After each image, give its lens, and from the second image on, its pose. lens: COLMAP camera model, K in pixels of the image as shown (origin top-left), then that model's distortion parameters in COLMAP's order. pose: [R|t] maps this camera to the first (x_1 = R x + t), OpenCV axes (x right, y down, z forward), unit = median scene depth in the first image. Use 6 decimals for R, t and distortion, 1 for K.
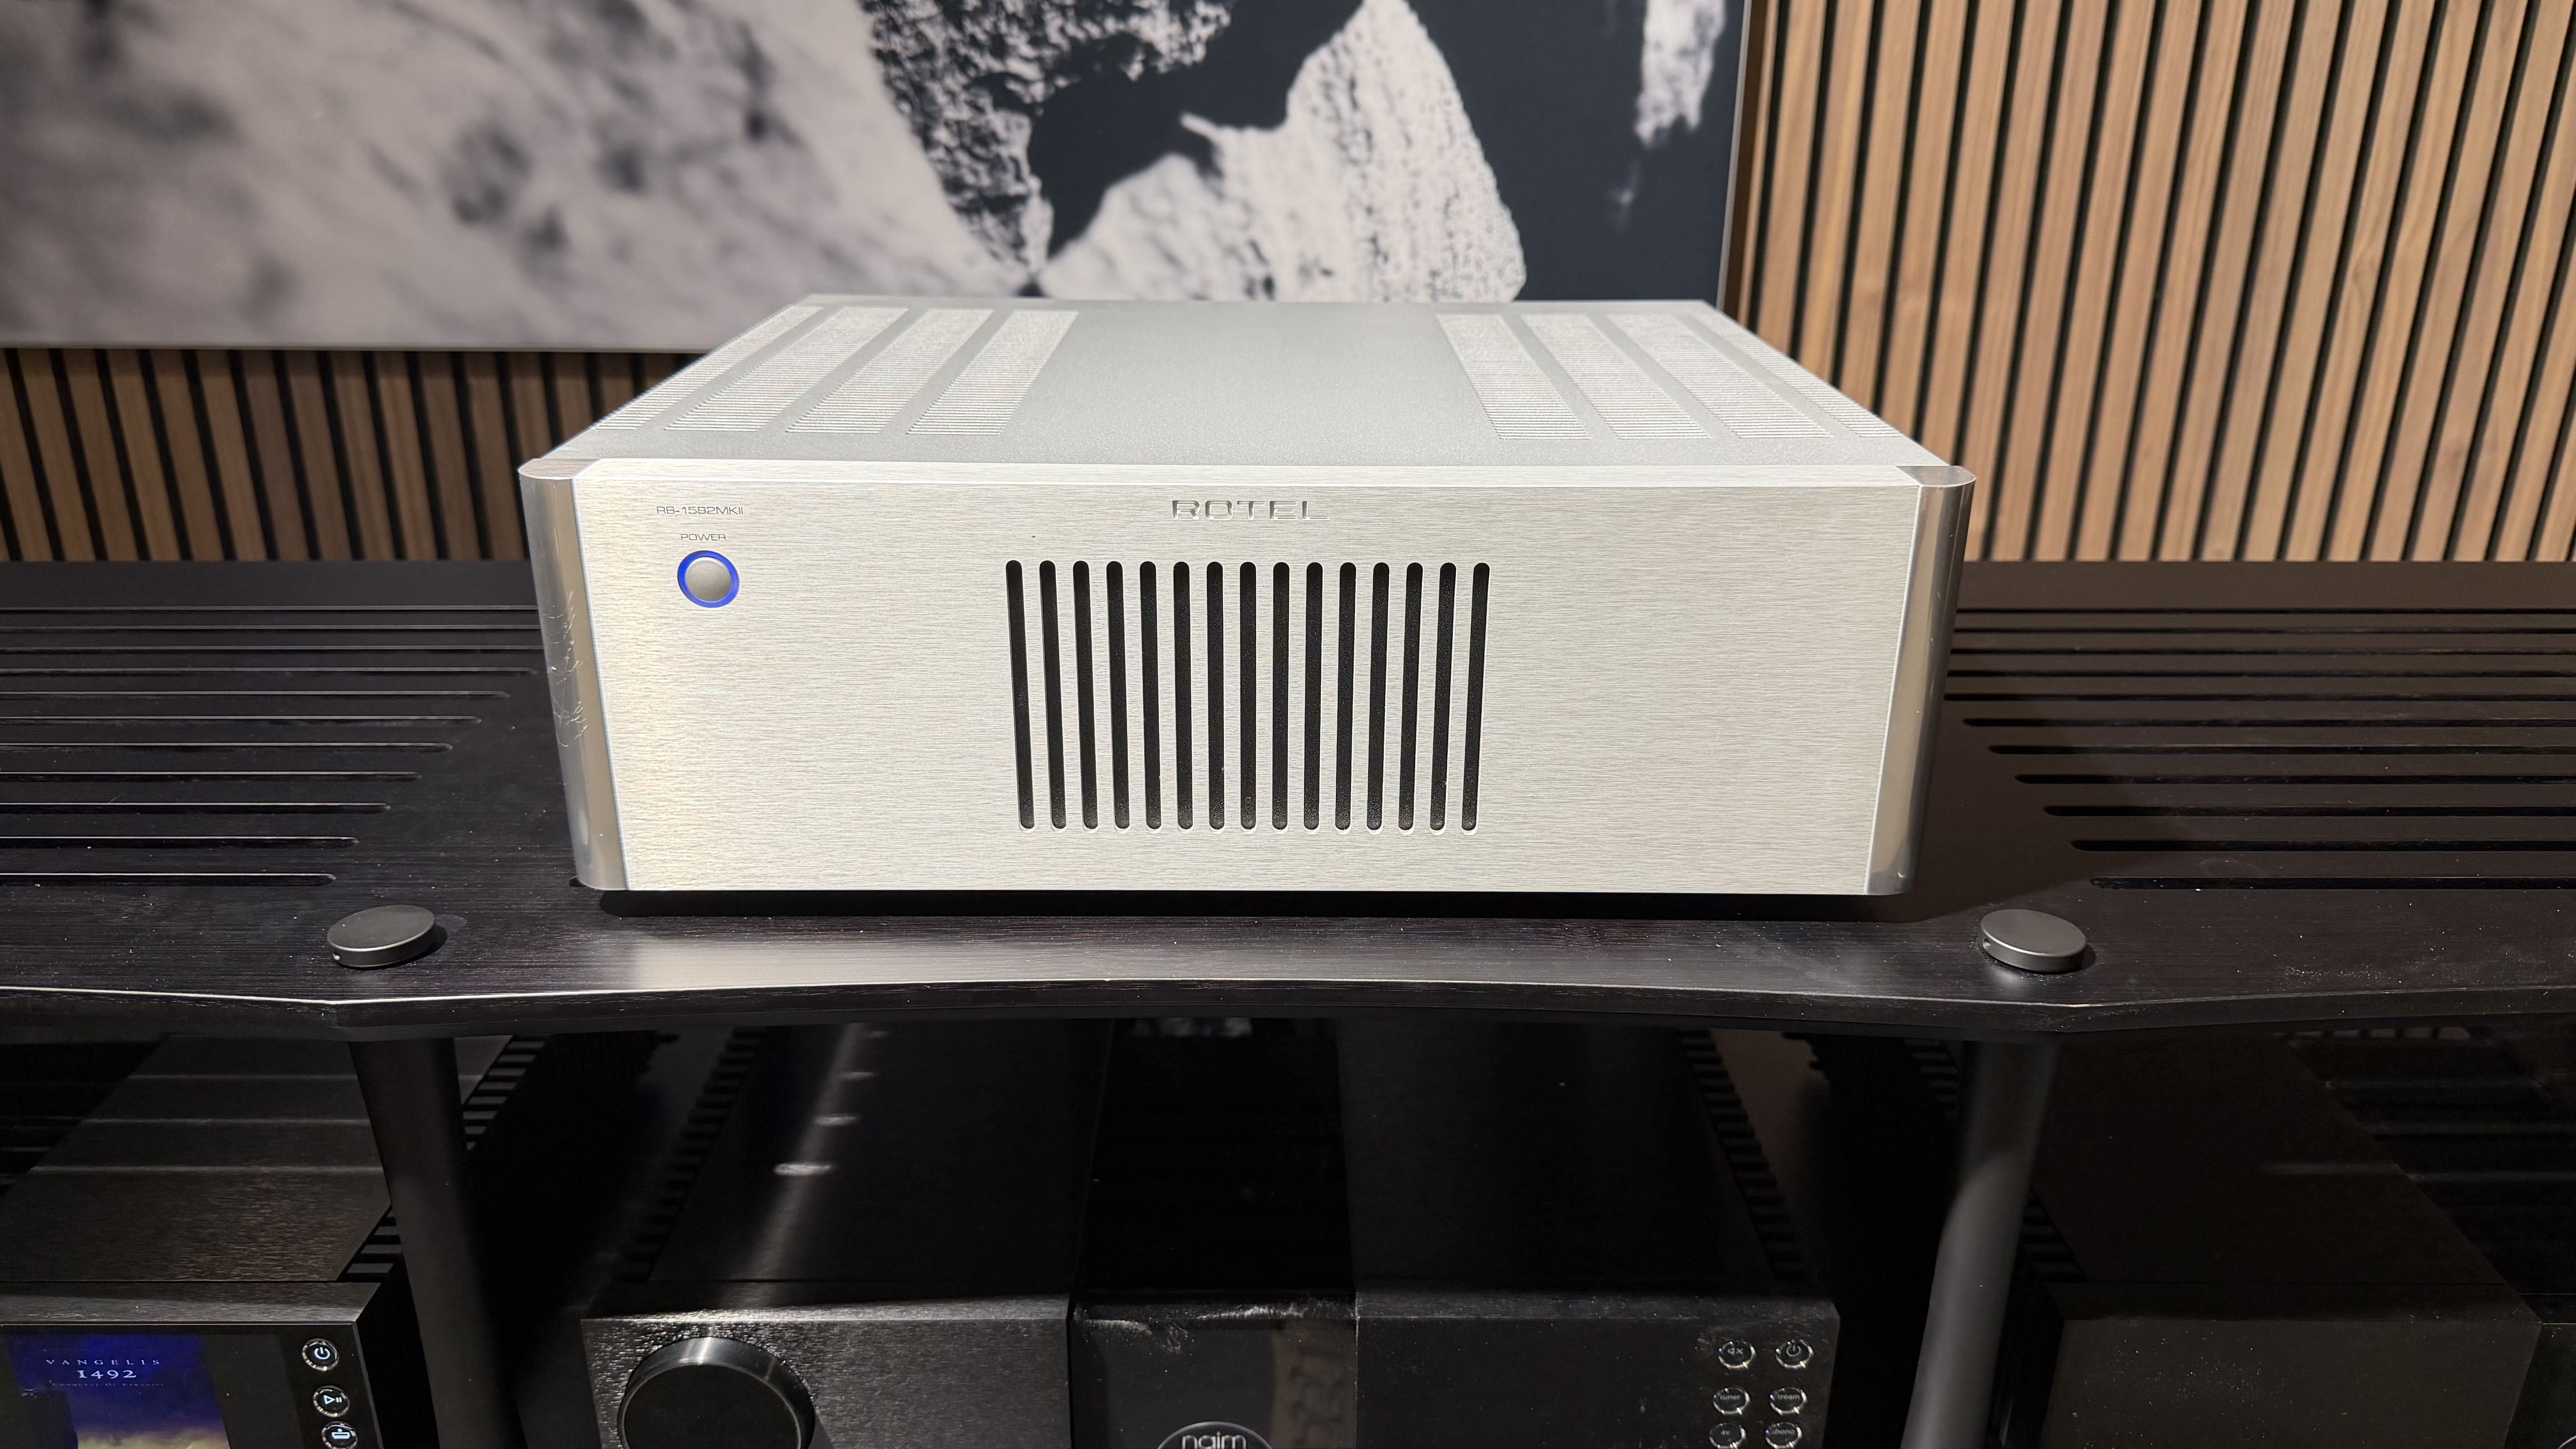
lens RADIAL K [[1841.4, 0, 1279.7], [0, 1841.4, 732.2], [0, 0, 1]] dist [0.135778, -0.310327]
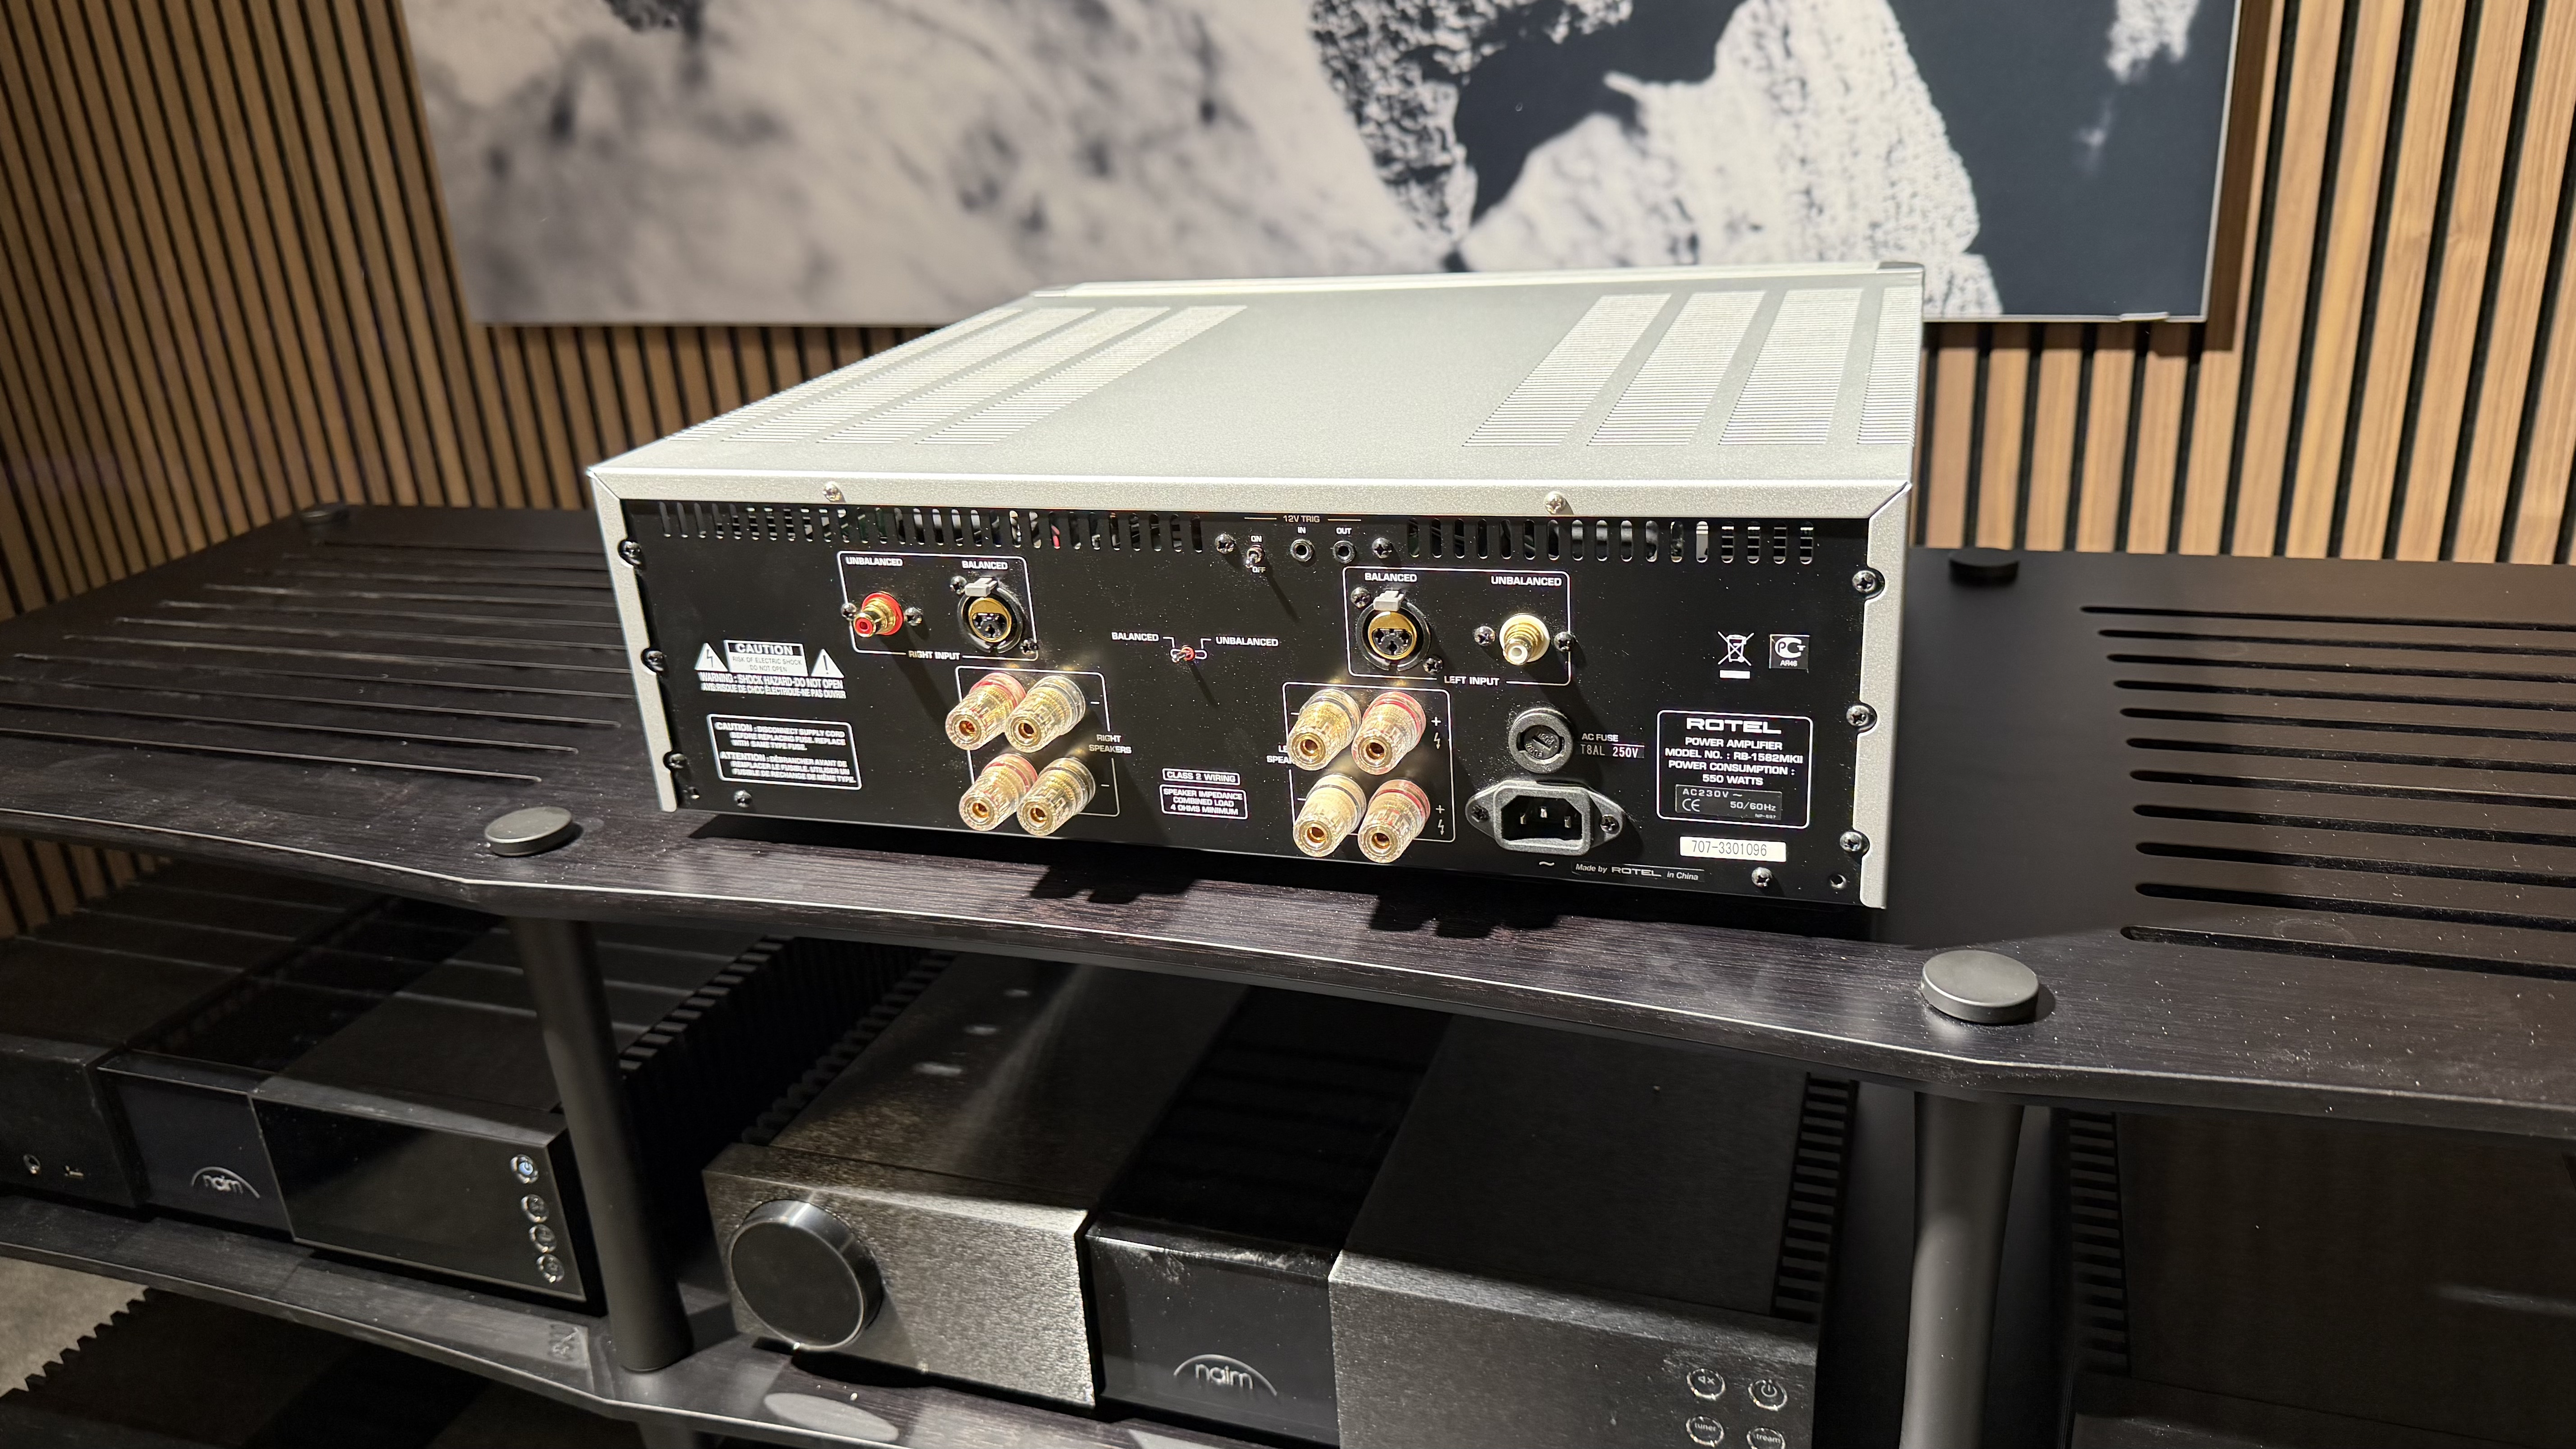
lens RADIAL K [[1856.3, 0, 1258.8], [0, 1856.3, 710.1], [0, 0, 1]] dist [0.070771, -0.152195]
pose [[0.934461, 0.060315, -0.350919, 0.143360], [-0.055270, 0.998174, 0.024385, -0.009648], [0.351749, -0.003392, 0.936088, 0.007784]]
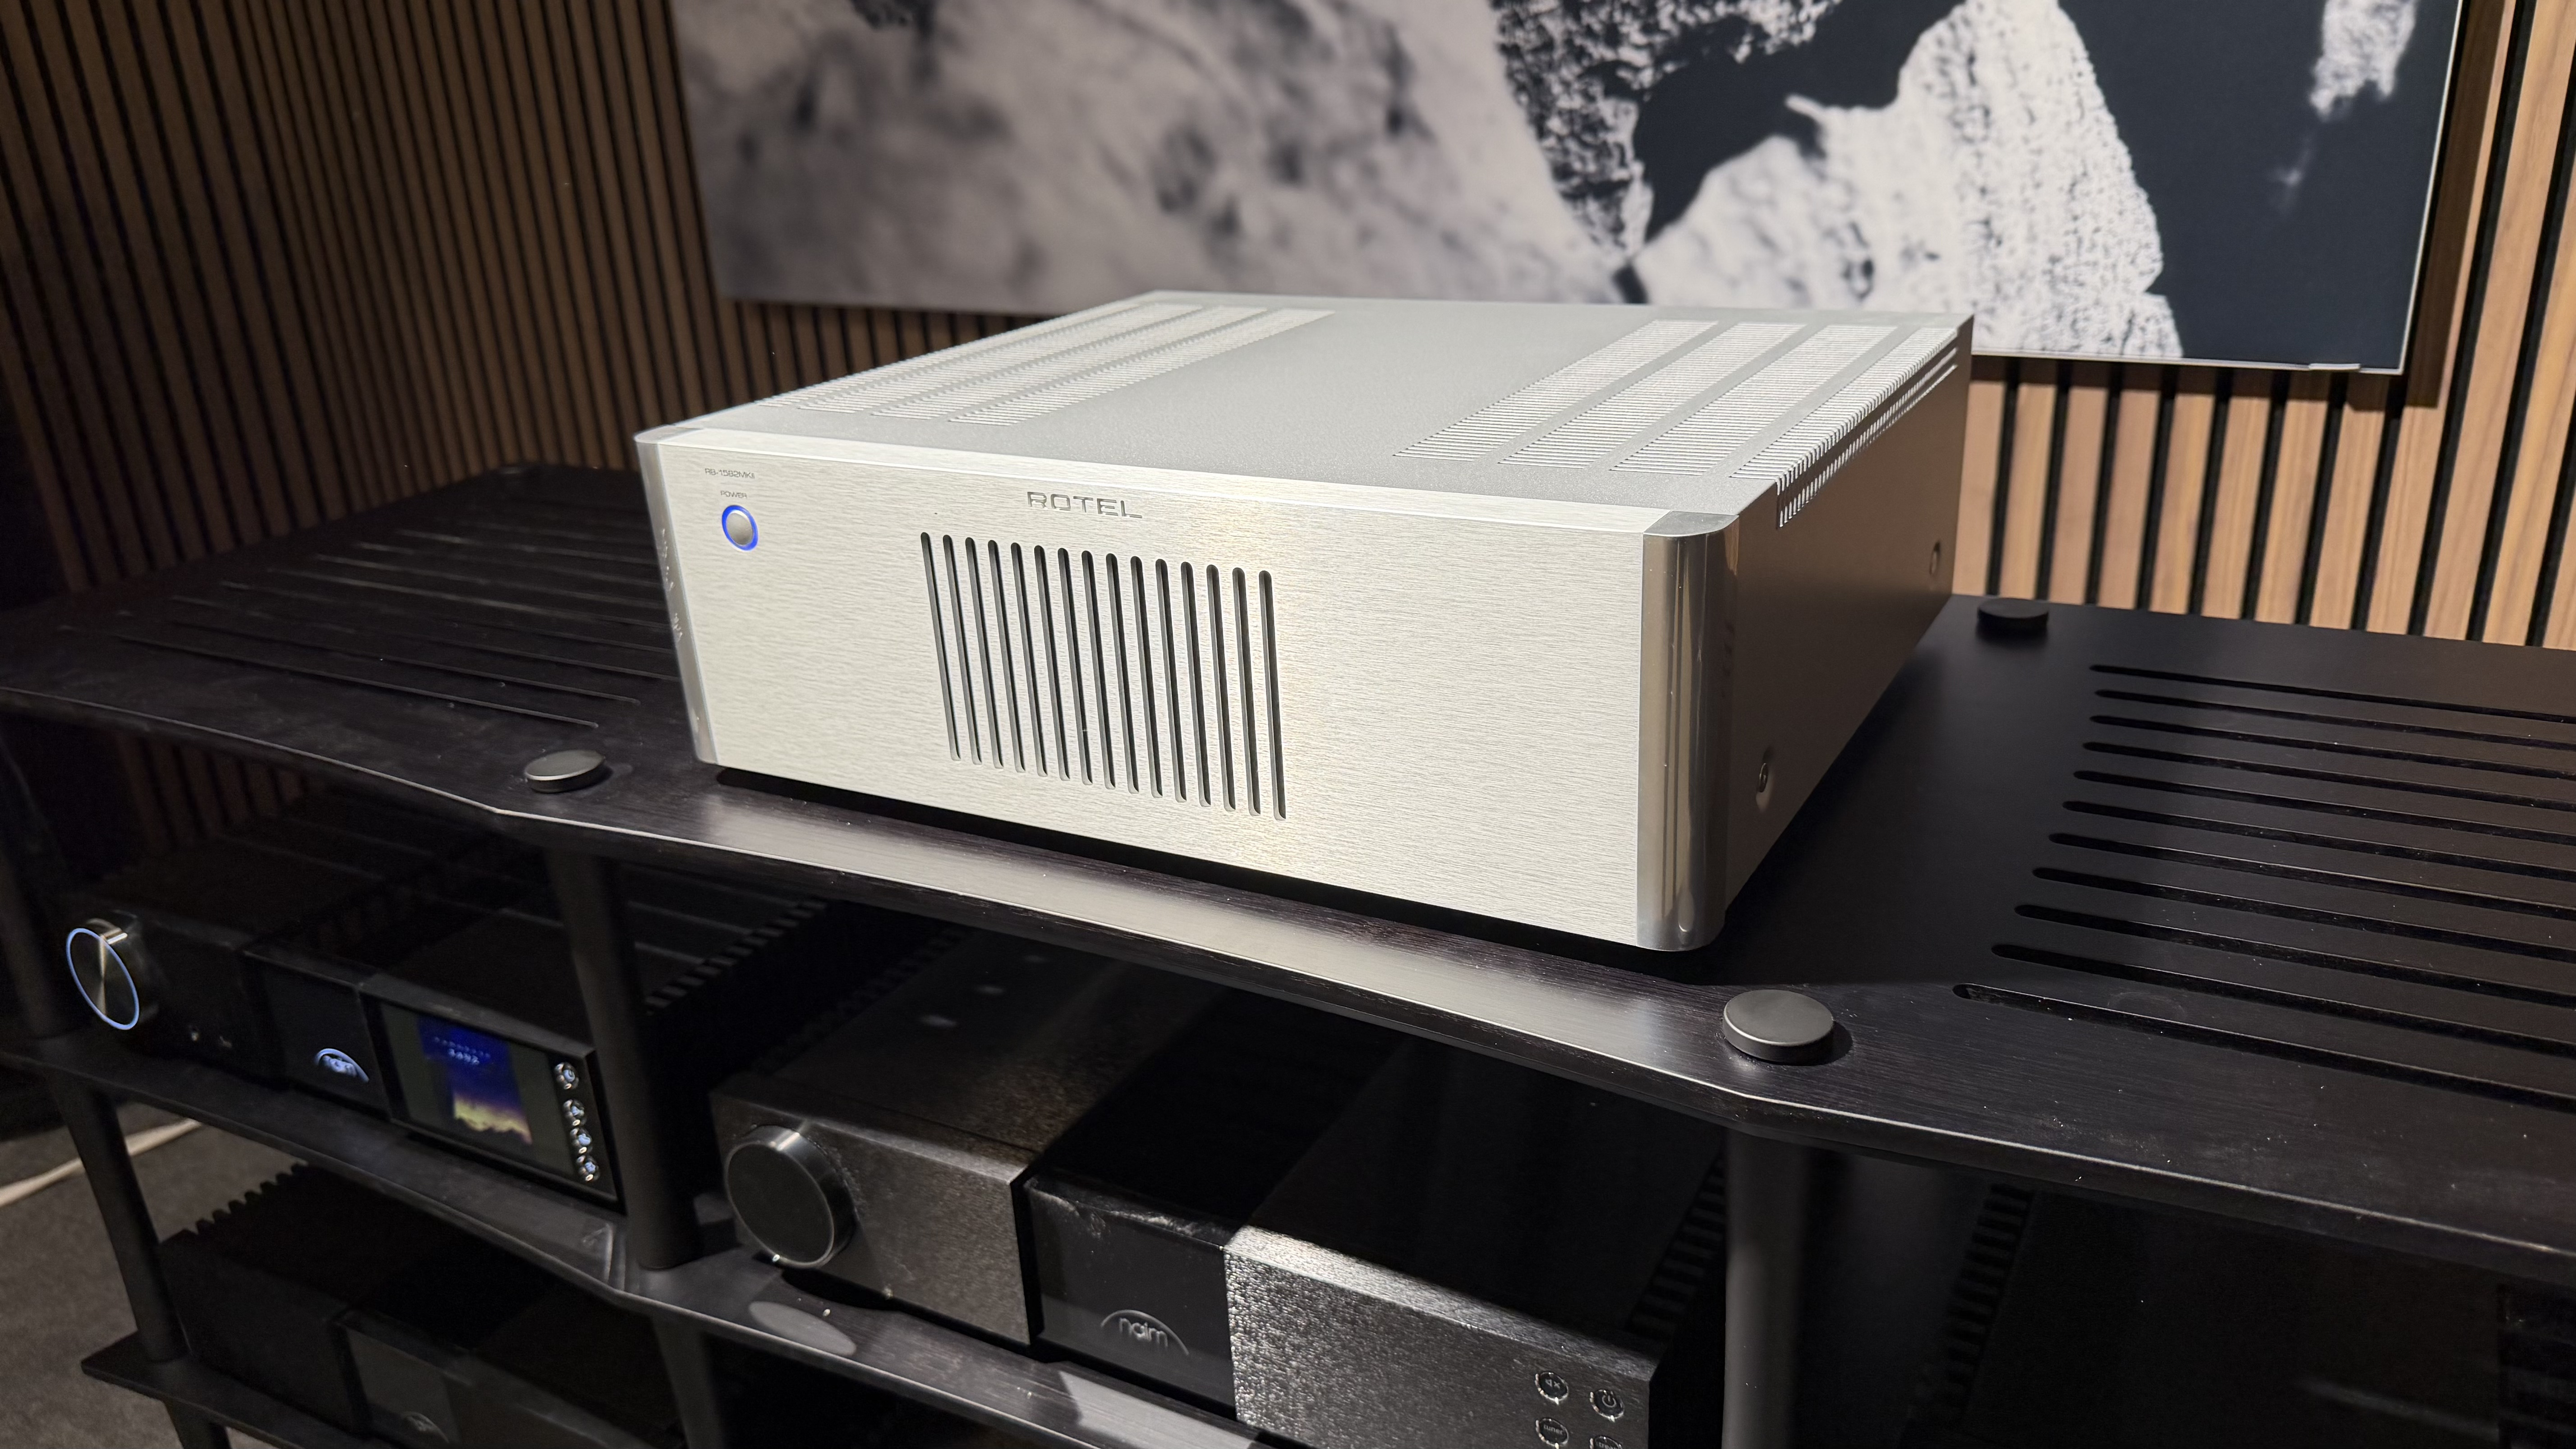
lens RADIAL K [[1868.9, 0, 1288.0], [0, 1868.9, 724.5], [0, 0, 1]] dist [0.014118, -0.032713]
pose [[0.870756, 0.130166, -0.474174, 0.227862], [-0.122278, 0.991354, 0.047593, -0.019864], [0.476270, 0.016539, 0.879144, 0.019202]]
